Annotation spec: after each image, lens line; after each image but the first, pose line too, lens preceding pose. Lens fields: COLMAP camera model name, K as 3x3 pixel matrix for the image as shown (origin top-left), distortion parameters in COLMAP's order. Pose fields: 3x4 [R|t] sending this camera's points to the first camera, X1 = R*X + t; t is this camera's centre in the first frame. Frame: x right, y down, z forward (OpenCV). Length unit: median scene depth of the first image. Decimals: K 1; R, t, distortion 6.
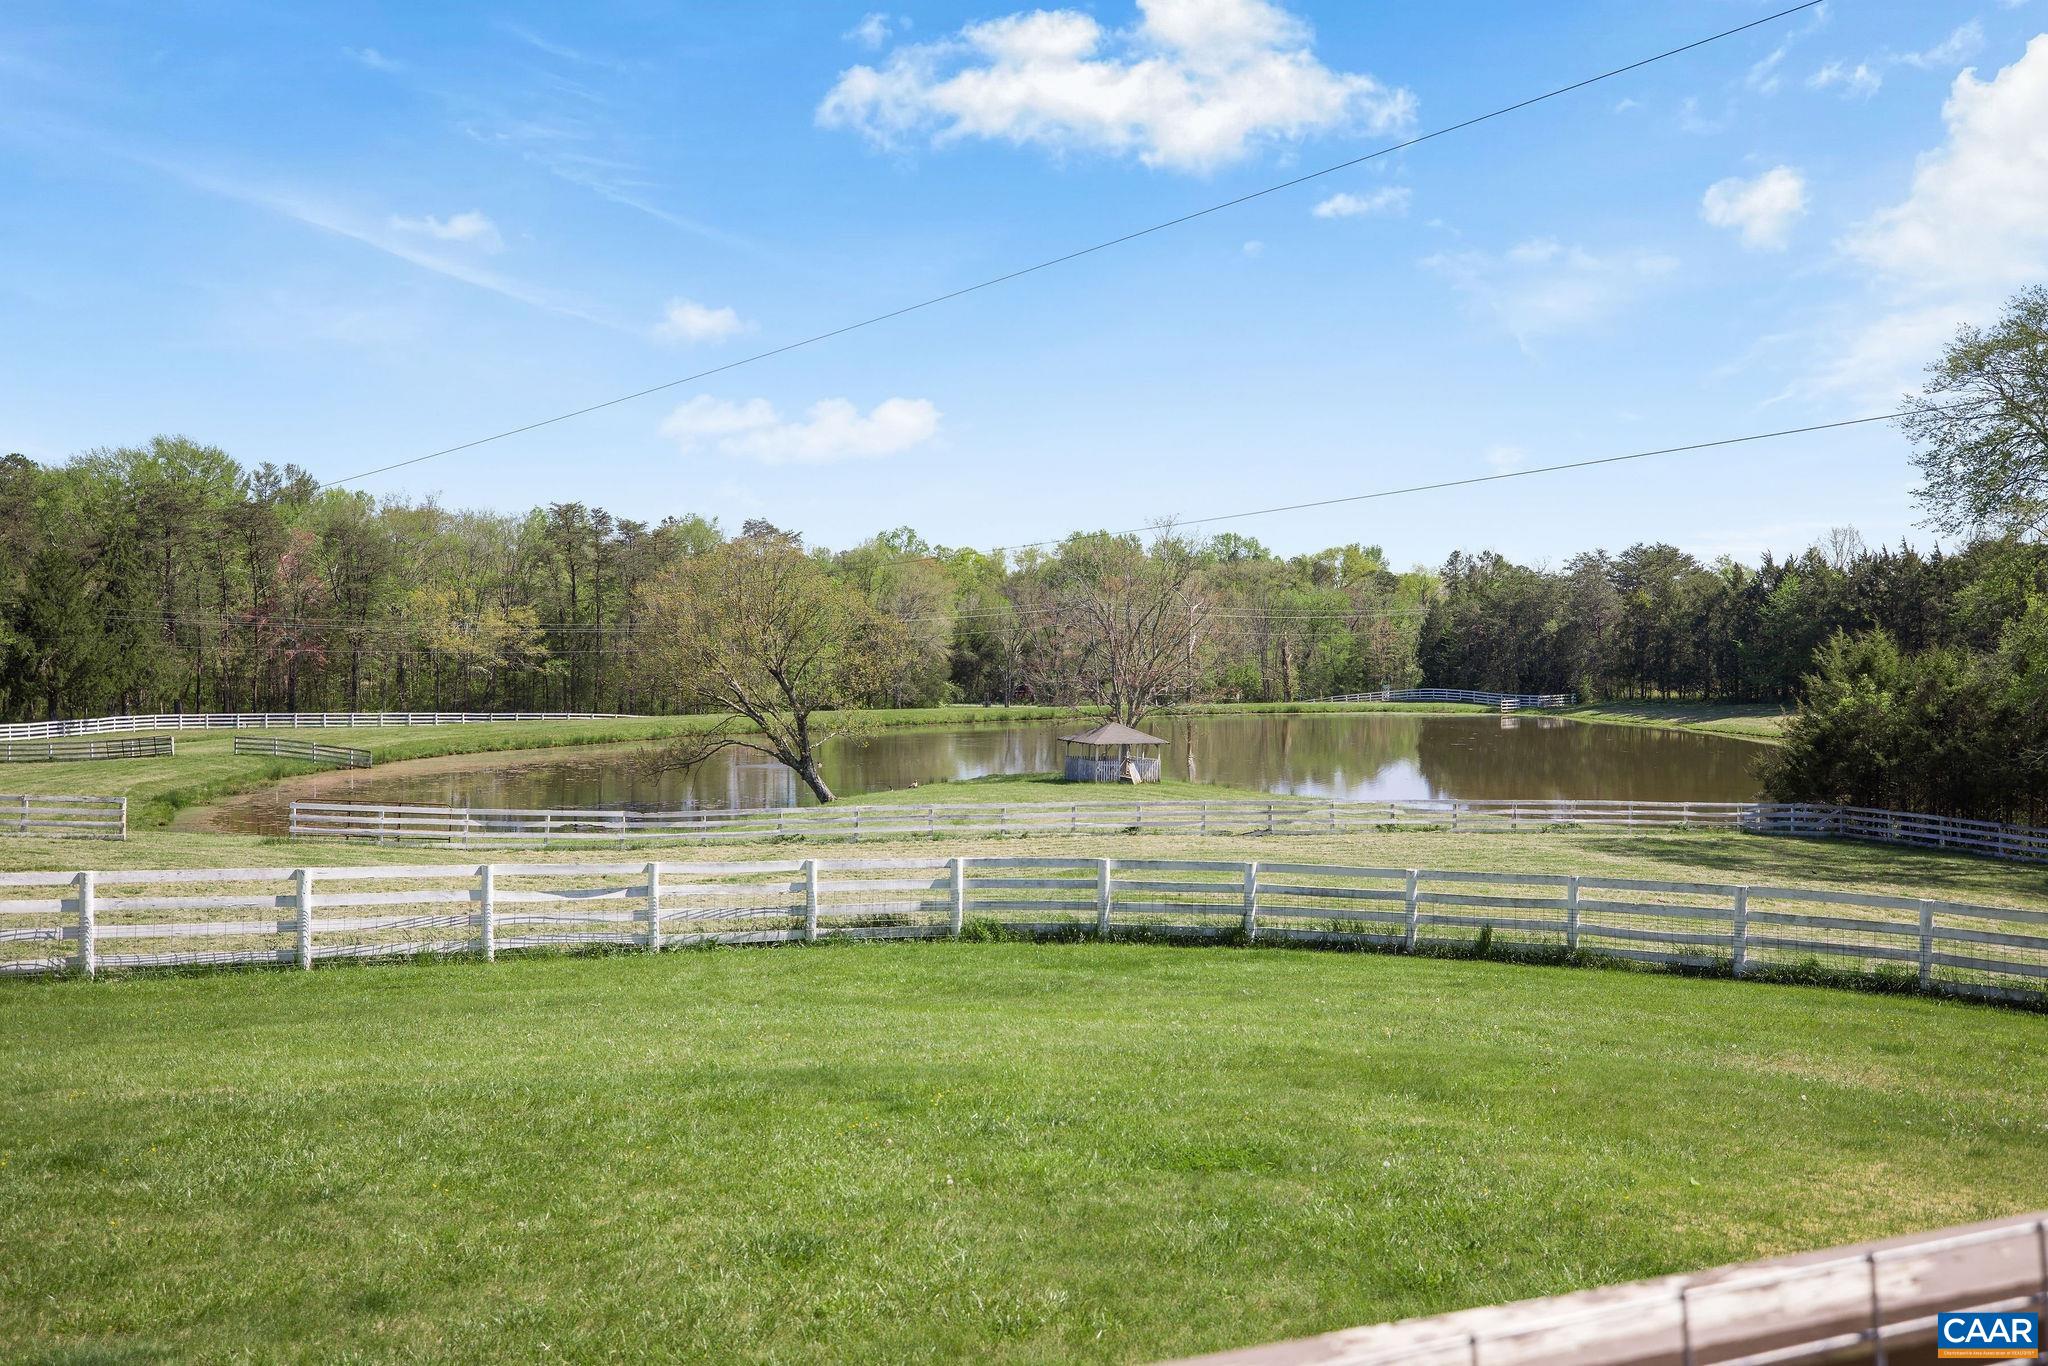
lens RADIAL K [[1927.1, 0, 1023.9], [0, 1927.1, 696.4], [0, 0, 1]] dist [0.047237, 0.009081]
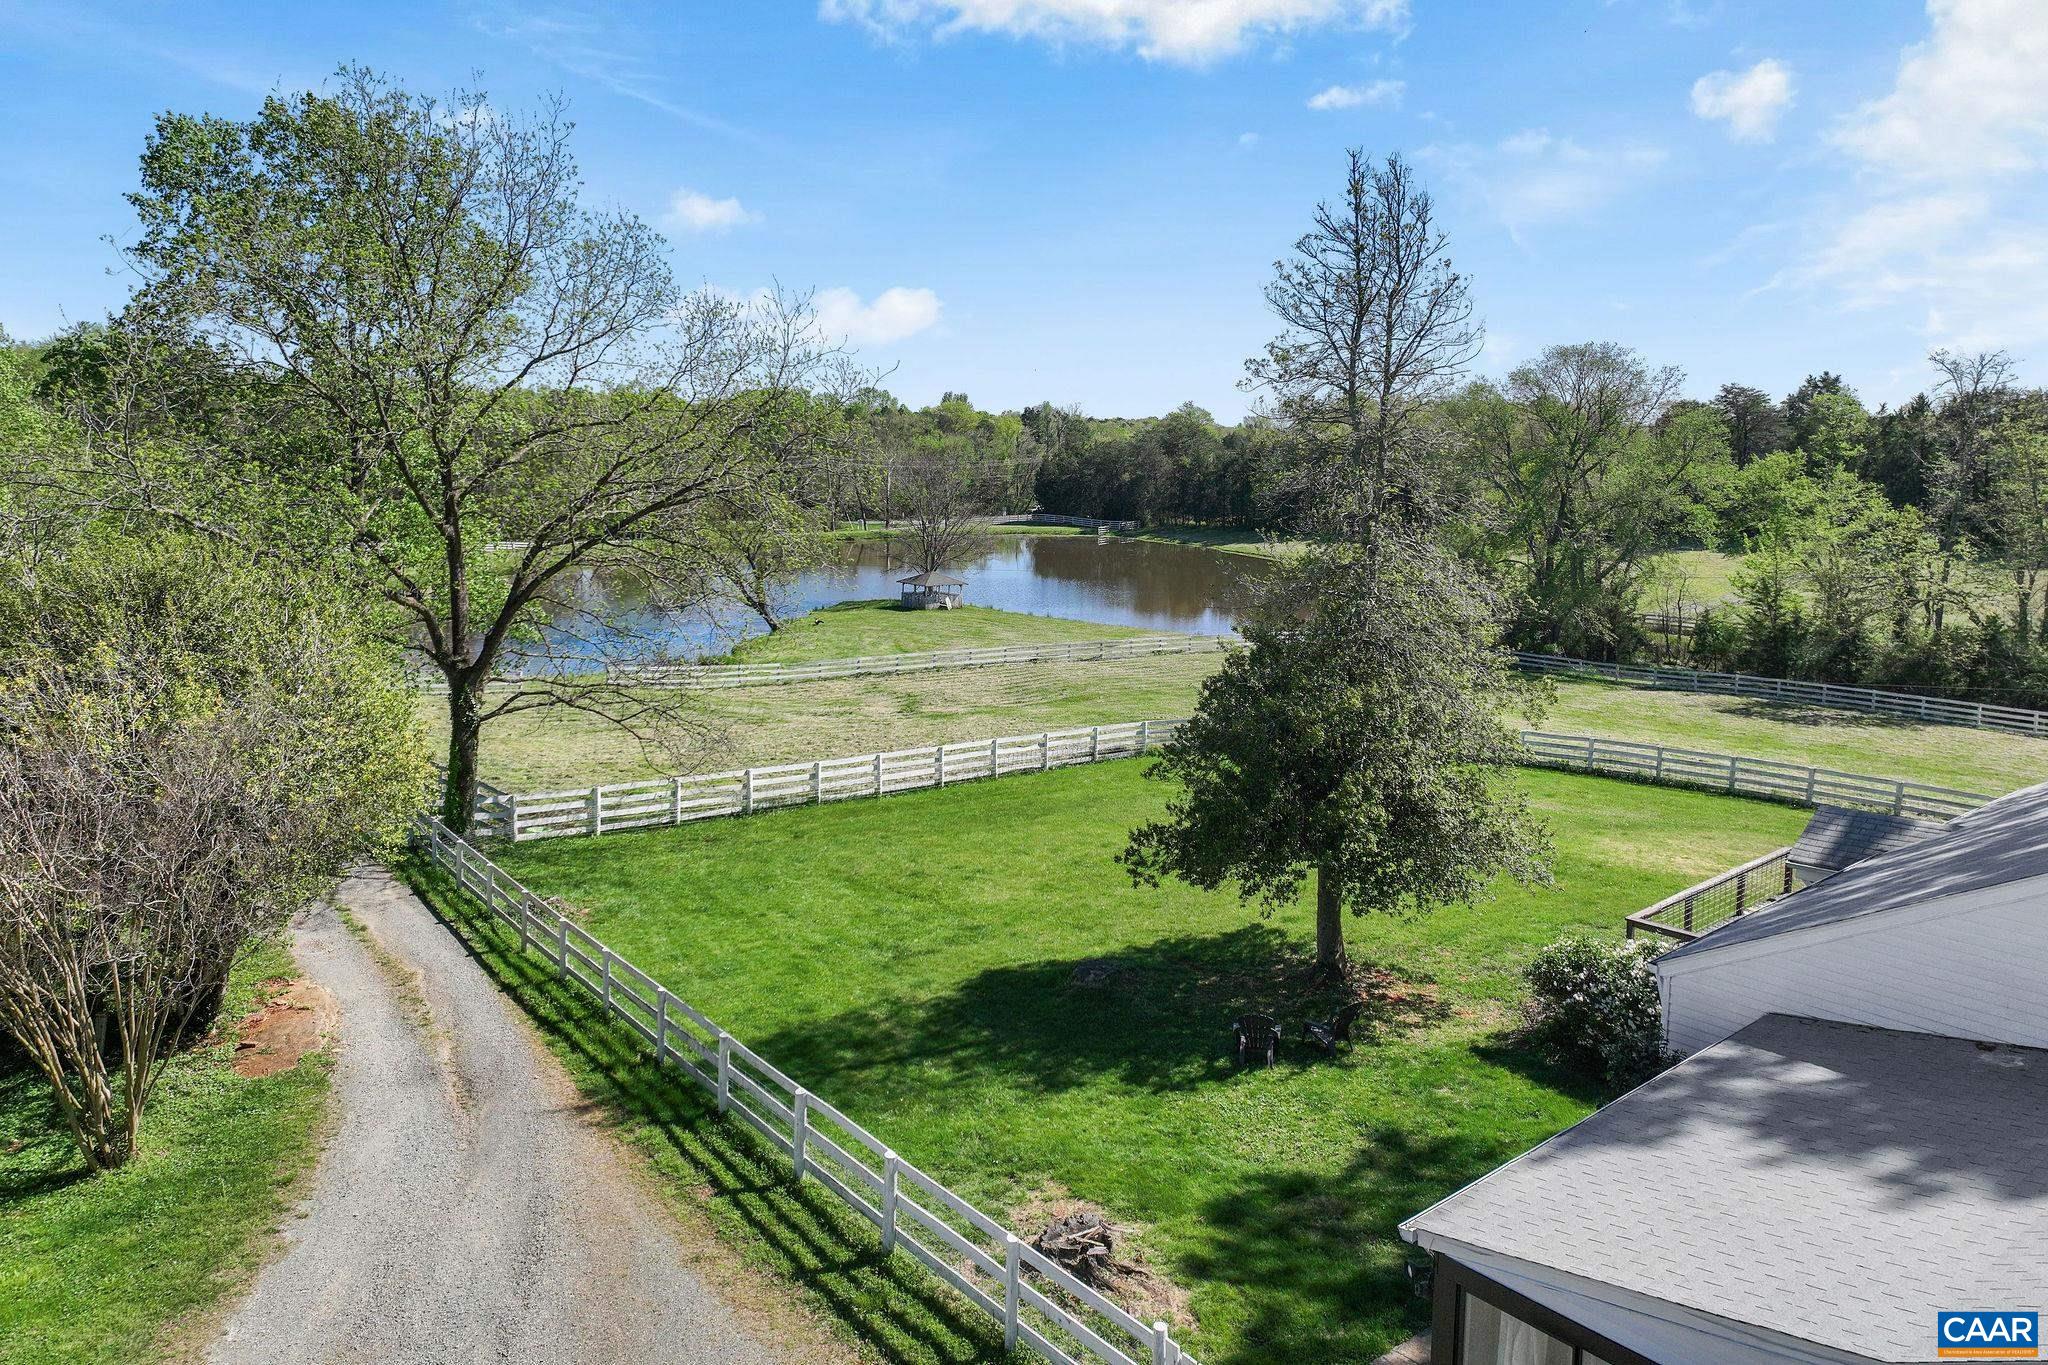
lens RADIAL K [[1437.0, 0, 1030.2], [0, 1437.0, 584.3], [0, 0, 1]] dist [0.005844, 0.004398]
pose [[0.968021, -0.015492, 0.250392, -0.098147], [-0.002124, 0.997550, 0.069931, -0.033343], [-0.250862, -0.068226, 0.965616, -0.105257]]
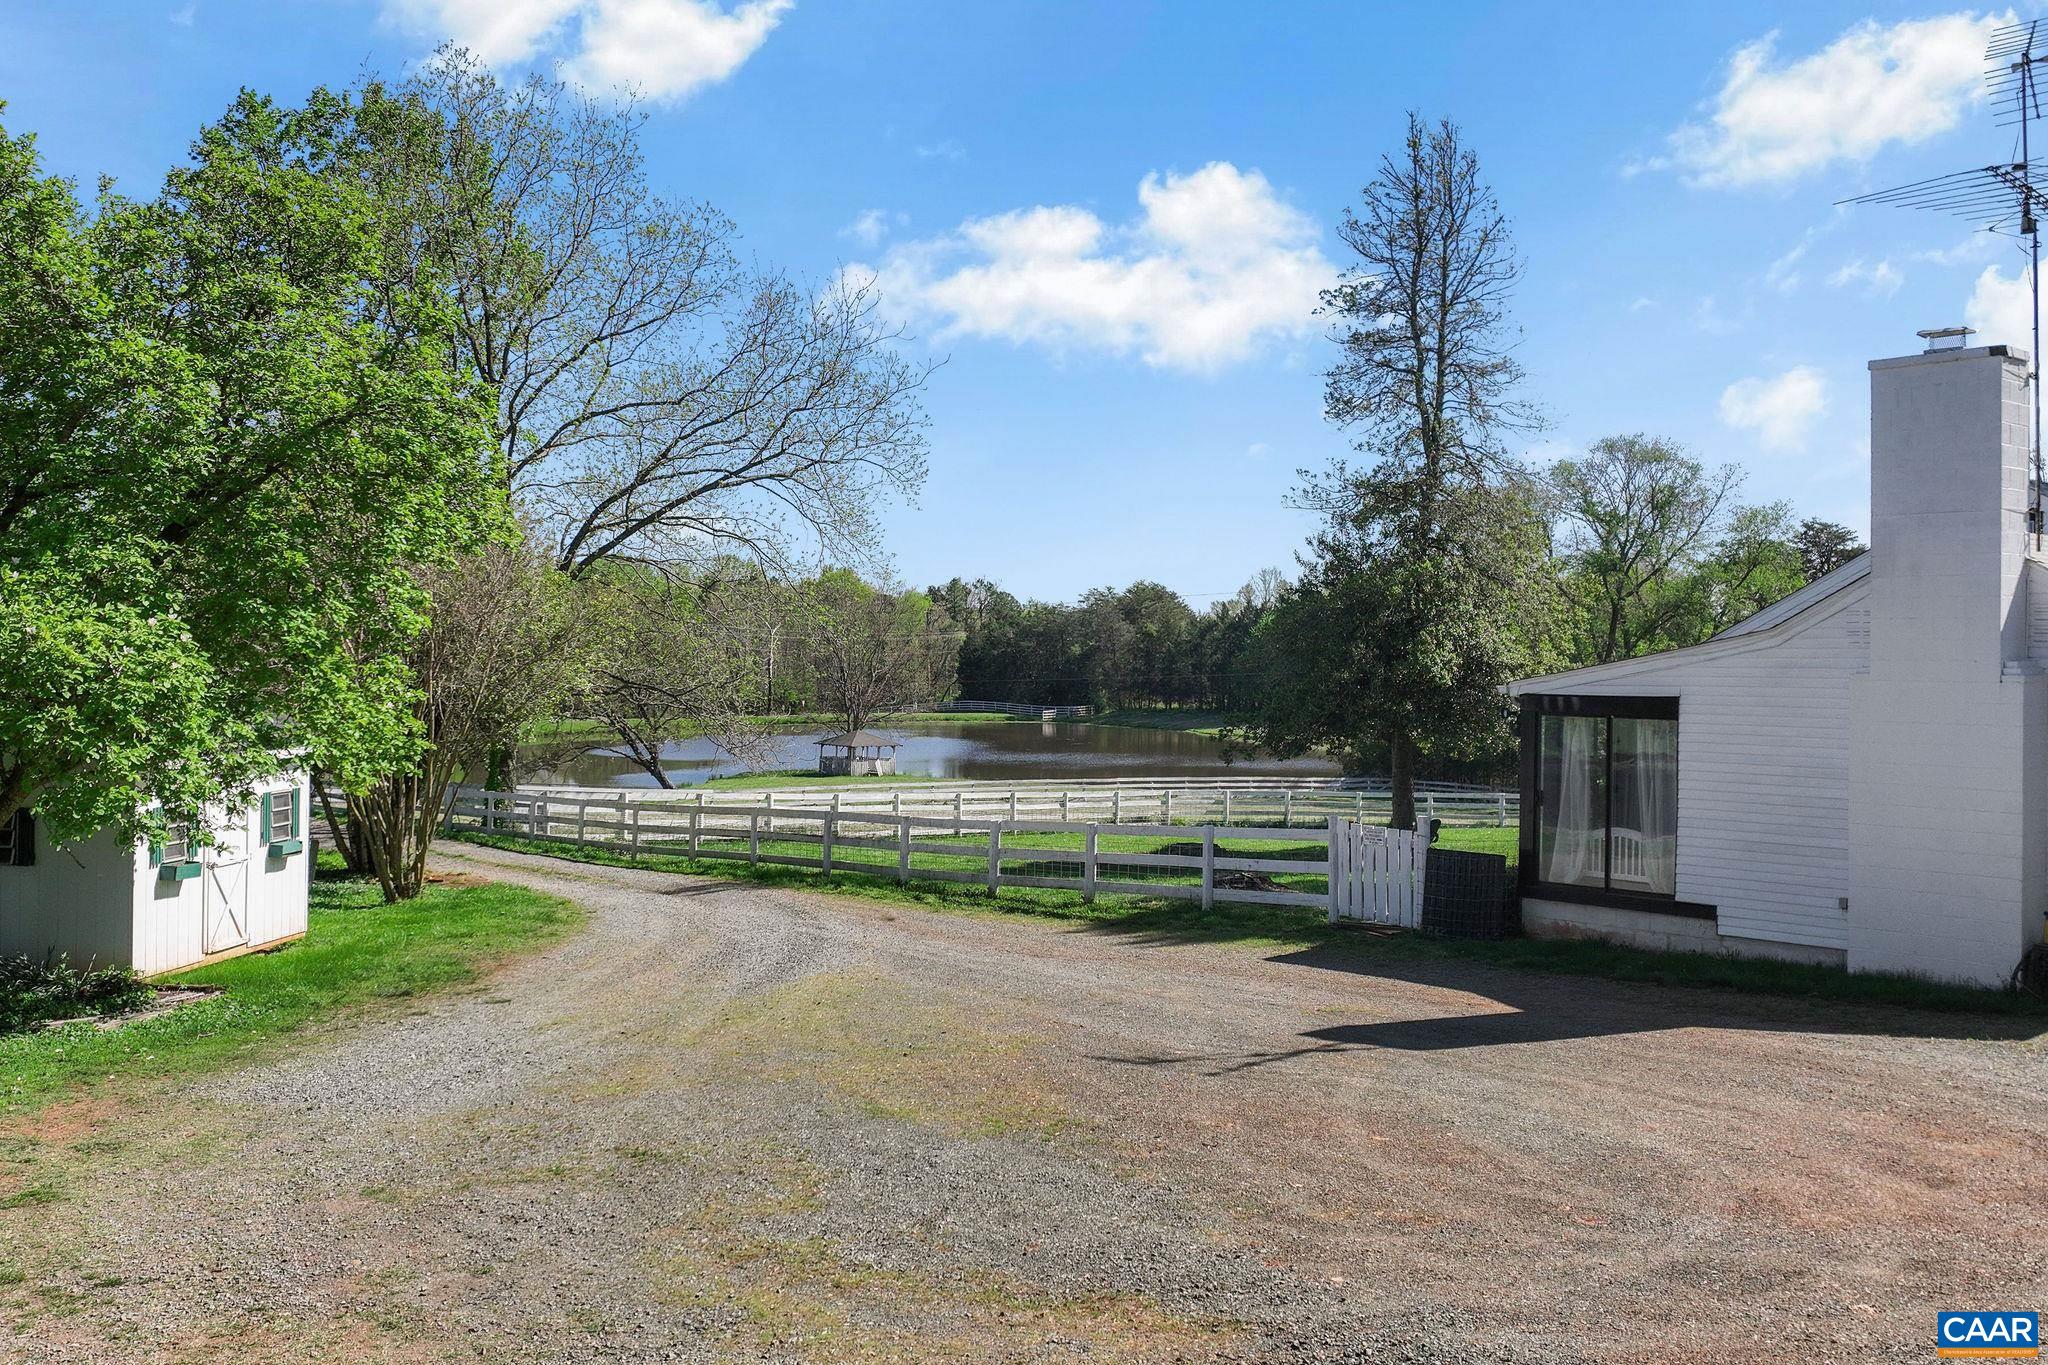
lens RADIAL K [[1928.8, 0, 1039.2], [0, 1928.8, 671.4], [0, 0, 1]] dist [-0.001477, 0.008698]
pose [[0.951138, 0.004008, 0.308741, -0.134839], [0.001288, 0.999856, -0.016949, -0.002108], [-0.308765, 0.016518, 0.950995, -0.161782]]
